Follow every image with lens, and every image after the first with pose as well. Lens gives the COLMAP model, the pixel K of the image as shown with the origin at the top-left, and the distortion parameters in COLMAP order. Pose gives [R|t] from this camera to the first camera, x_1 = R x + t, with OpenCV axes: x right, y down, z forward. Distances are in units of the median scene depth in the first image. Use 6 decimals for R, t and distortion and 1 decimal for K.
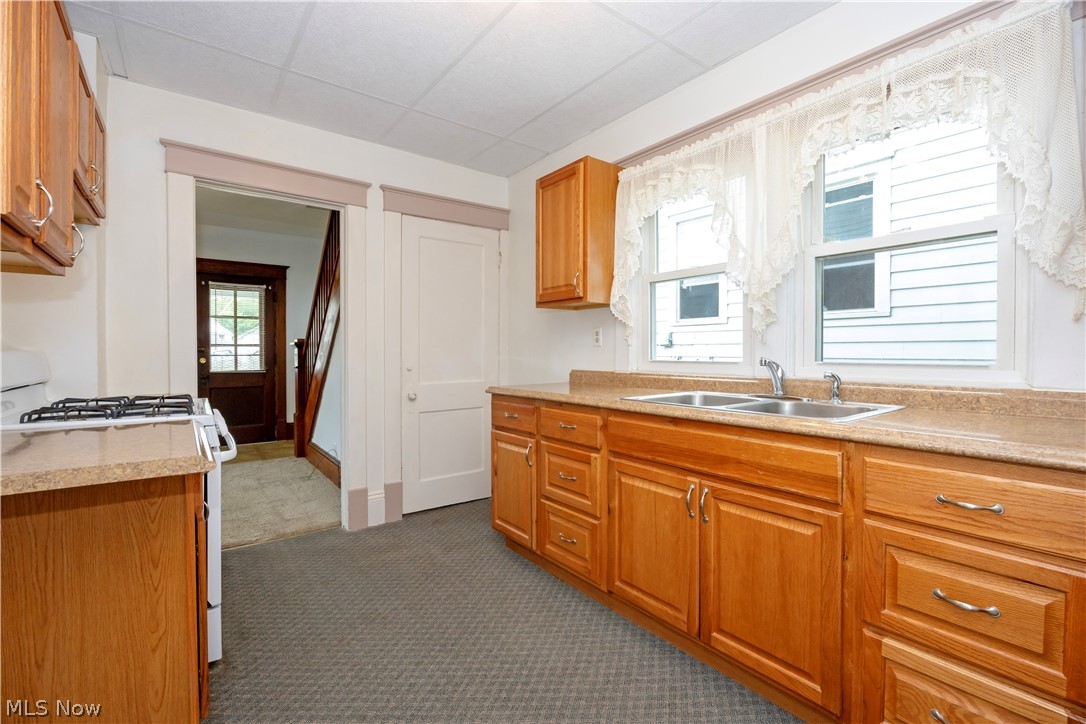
lens RADIAL K [[489.9, 0, 542.7], [0, 489.9, 359.1], [0, 0, 1]] dist [0.003637, 0.000058]
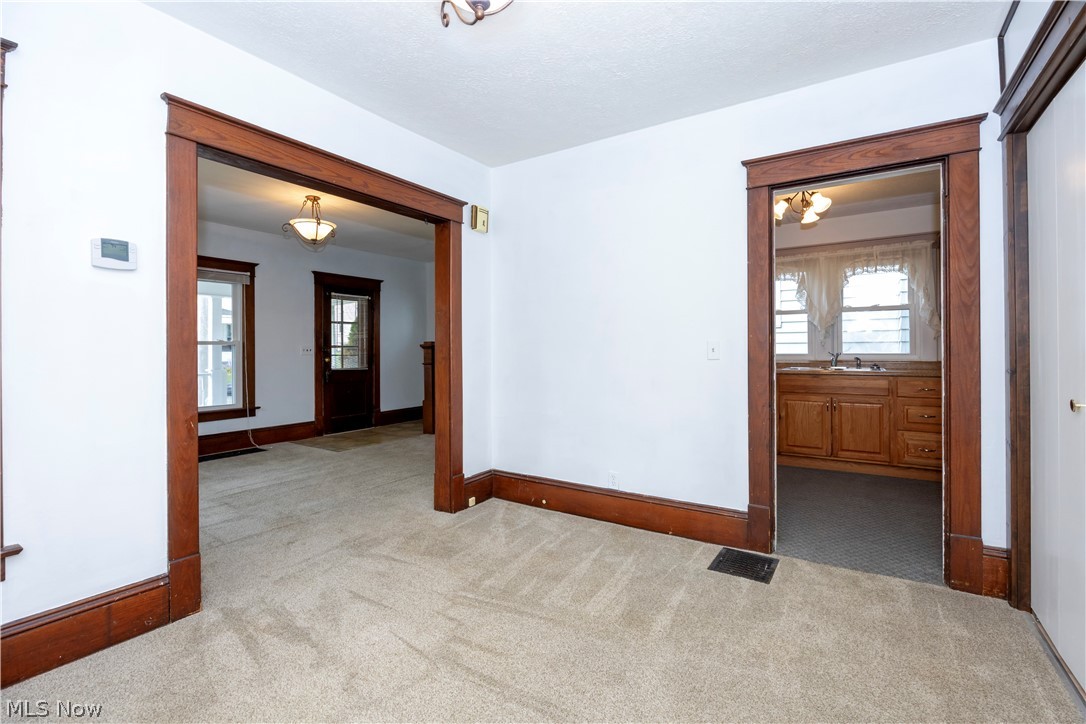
lens RADIAL K [[489.9, 0, 545.6], [0, 489.9, 352.3], [0, 0, 1]] dist [0.003637, 0.000058]
pose [[0.931469, -0.007812, 0.363737, -0.623554], [0.012145, 0.999880, -0.009627, 0.002771], [-0.363618, 0.013385, 0.931452, -0.276256]]
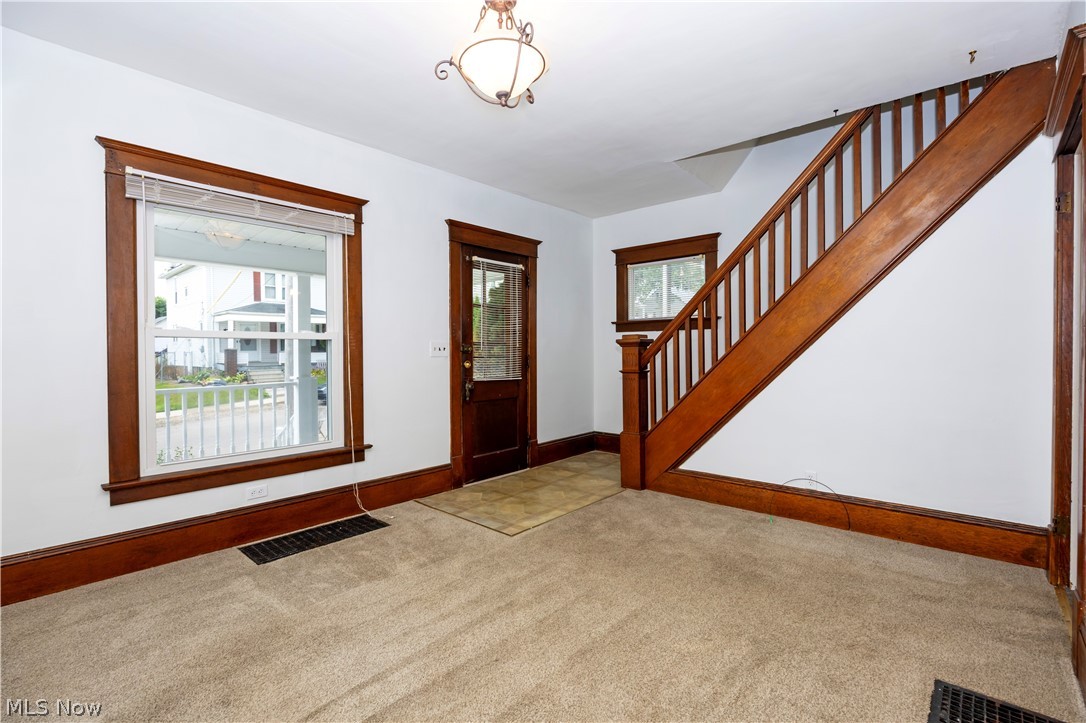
lens RADIAL K [[489.9, 0, 546.7], [0, 489.9, 362.2], [0, 0, 1]] dist [0.003637, 0.000058]
pose [[0.972205, -0.013108, 0.233762, -0.738342], [0.011514, 0.999900, 0.008181, -0.005281], [-0.233846, -0.005262, 0.972259, 0.263117]]
